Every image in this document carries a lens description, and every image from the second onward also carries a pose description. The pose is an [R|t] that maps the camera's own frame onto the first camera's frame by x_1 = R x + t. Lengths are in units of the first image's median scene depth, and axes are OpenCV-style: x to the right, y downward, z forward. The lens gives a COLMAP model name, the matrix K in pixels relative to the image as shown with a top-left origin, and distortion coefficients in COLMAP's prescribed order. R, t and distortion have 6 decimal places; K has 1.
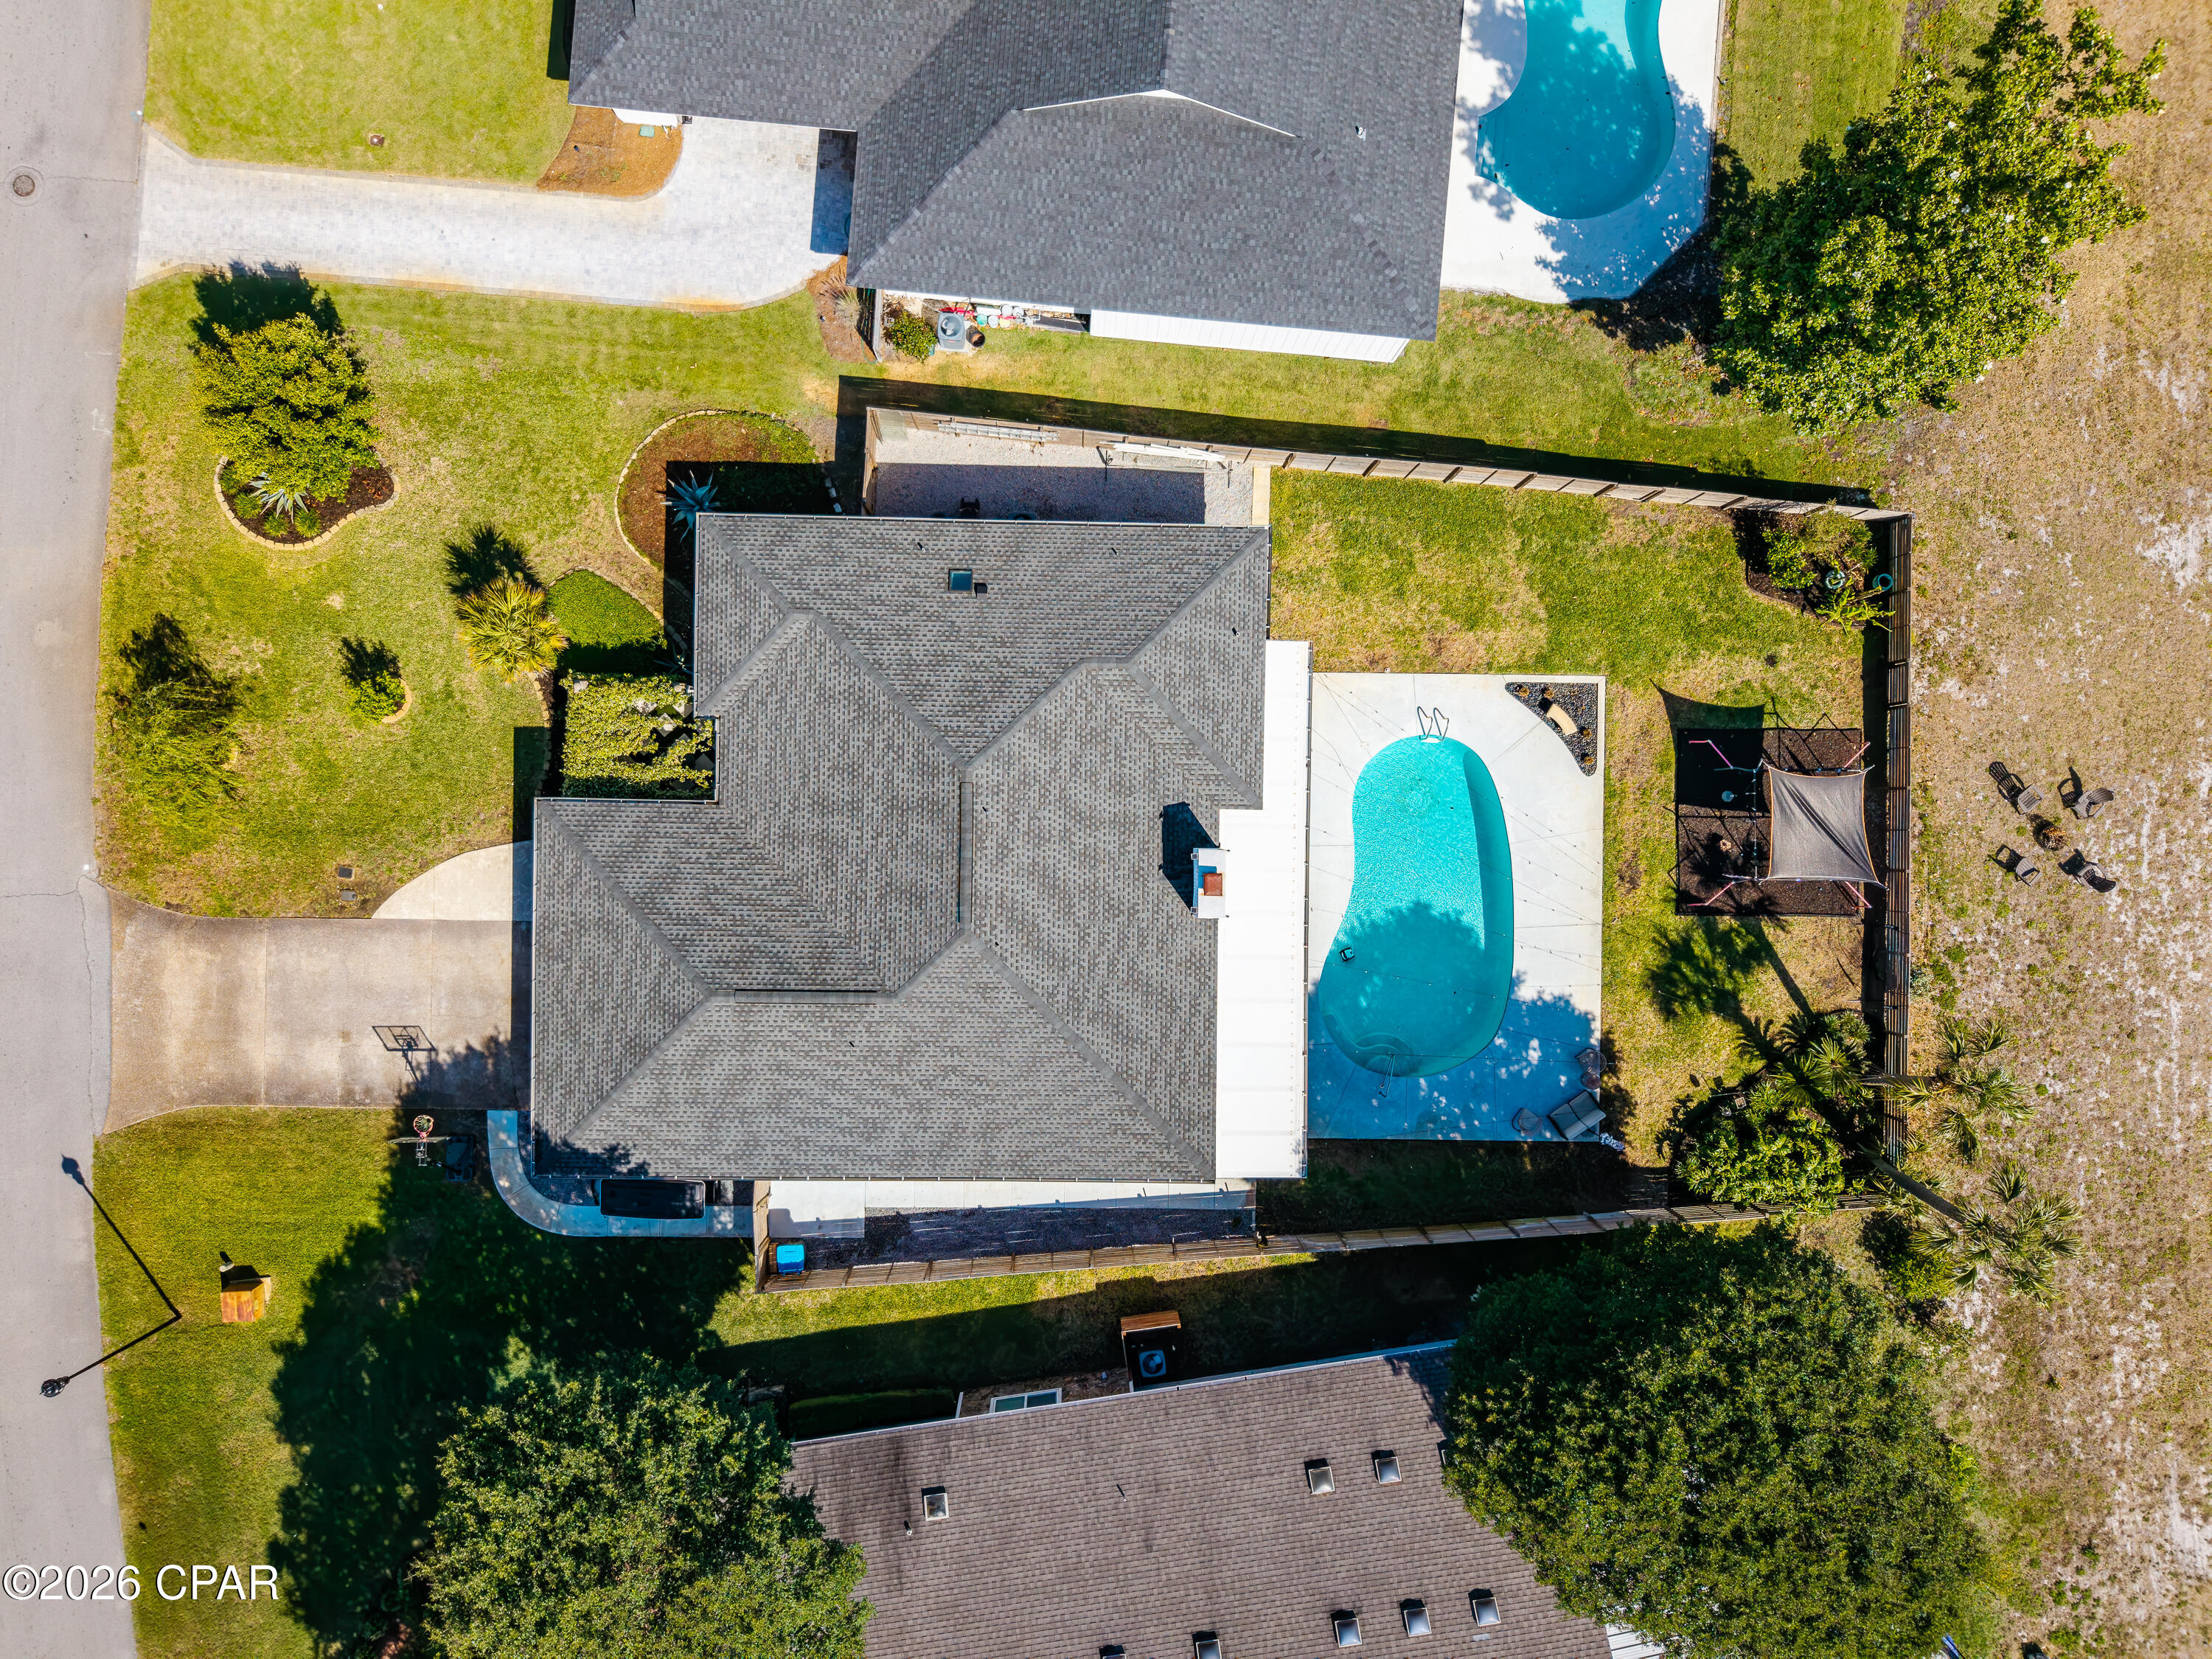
lens RADIAL K [[1483.0, 0, 1104.4], [0, 1483.0, 835.5], [0, 0, 1]] dist [0.013186, -0.011491]
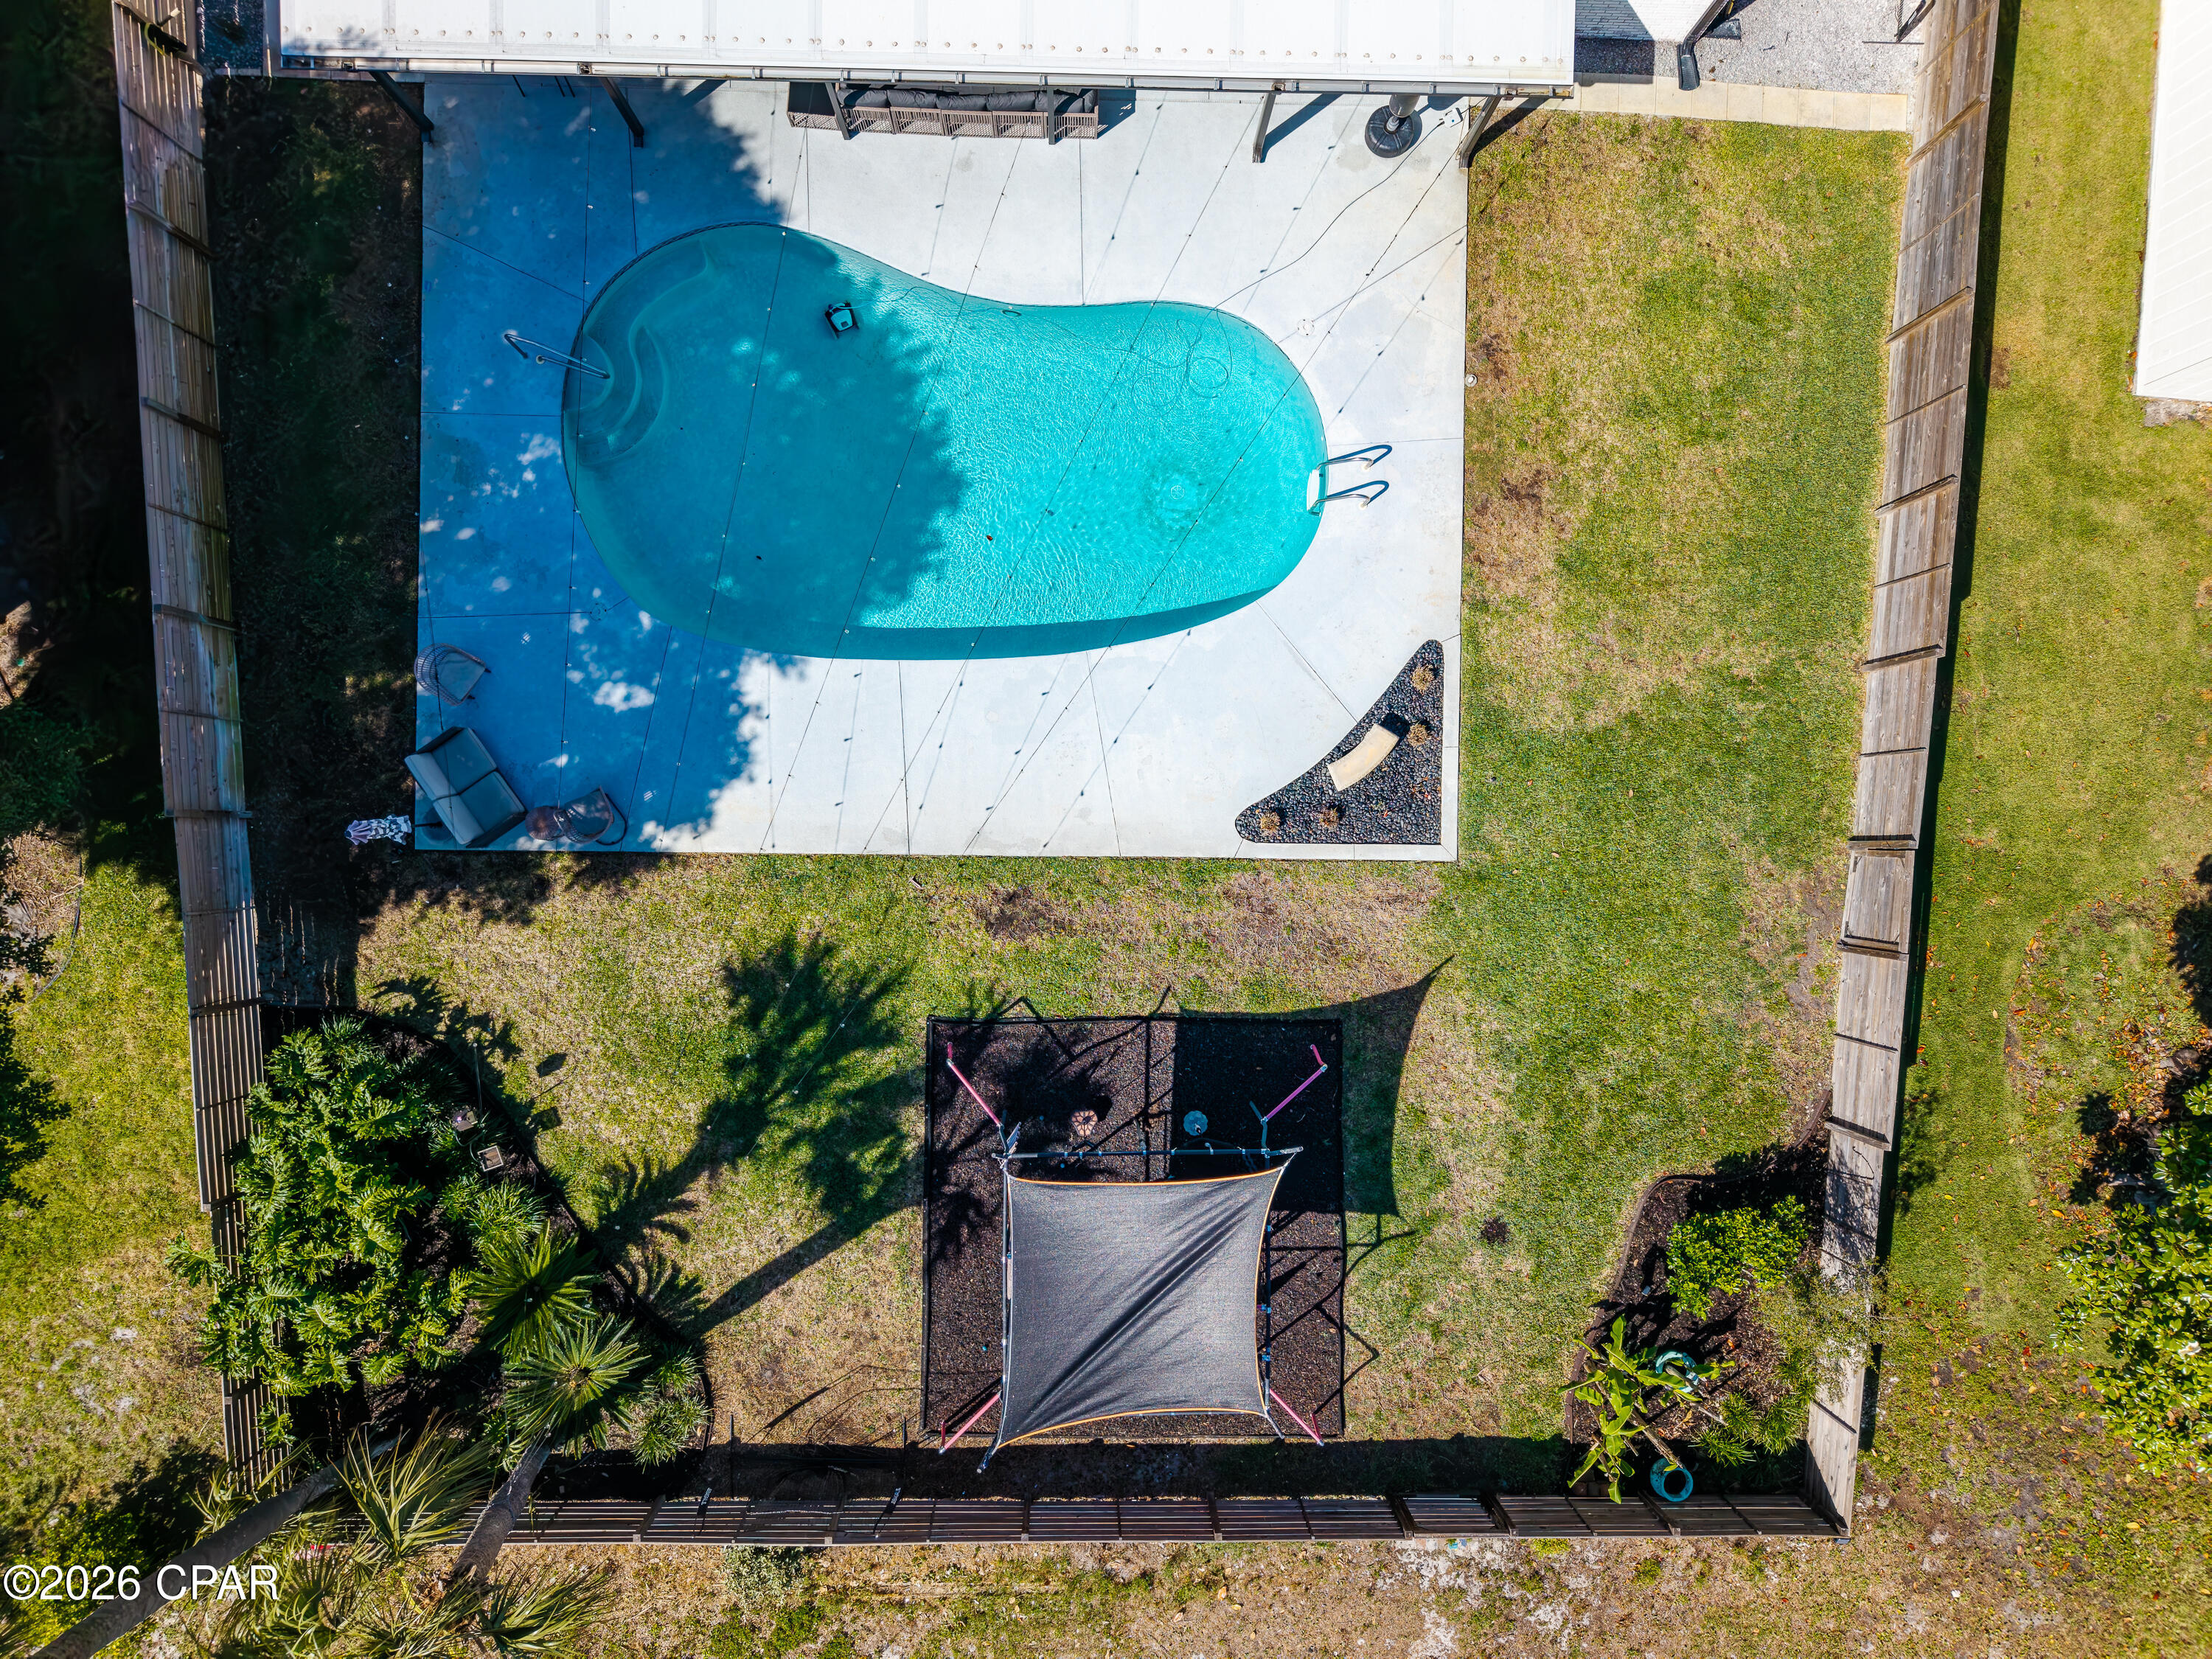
lens RADIAL K [[1483.0, 0, 1124.4], [0, 1483.0, 837.4], [0, 0, 1]] dist [0.013186, -0.011491]
pose [[-0.000214, 0.999644, -0.026698, 0.348404], [-0.999557, -0.001008, -0.029741, 0.007889], [-0.029757, 0.026680, 0.999201, 0.562439]]
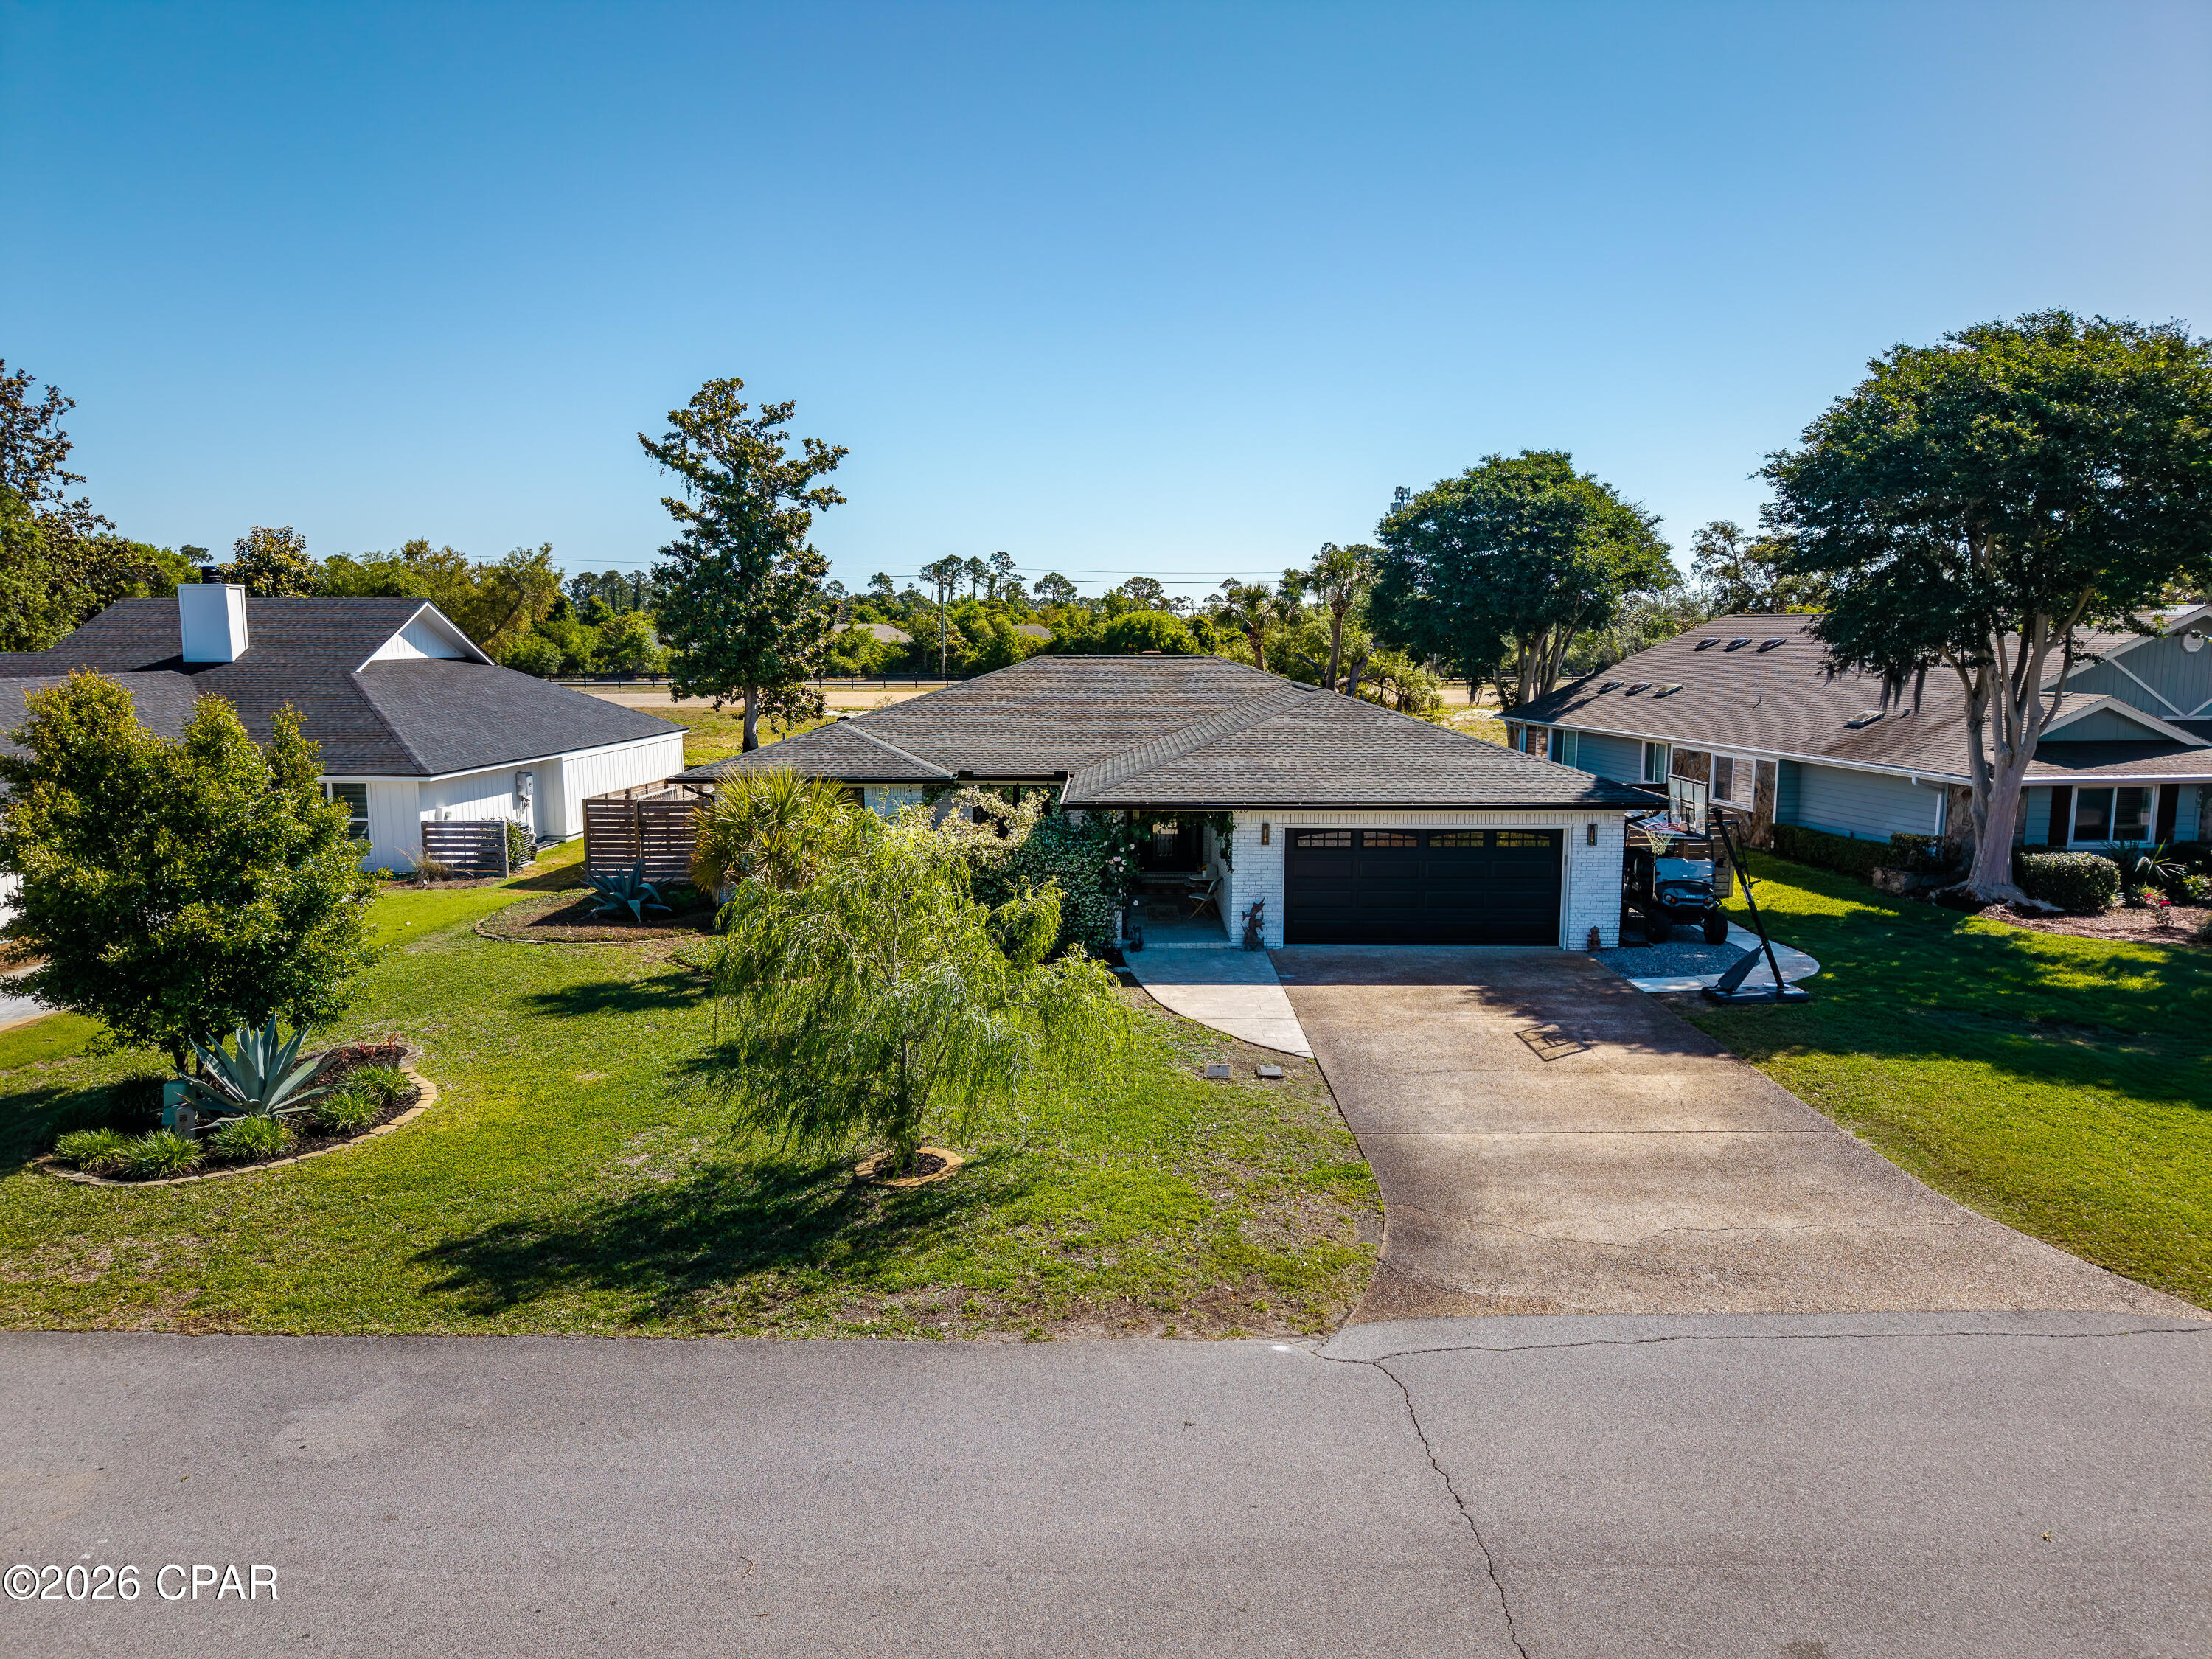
lens RADIAL K [[1483.0, 0, 1110.6], [0, 1483.0, 841.7], [0, 0, 1]] dist [0.013186, -0.011491]
pose [[-0.014219, -0.162828, 0.986552, -0.928030], [0.999827, -0.014135, 0.012077, -0.011115], [0.011978, 0.986553, 0.163000, 0.862101]]
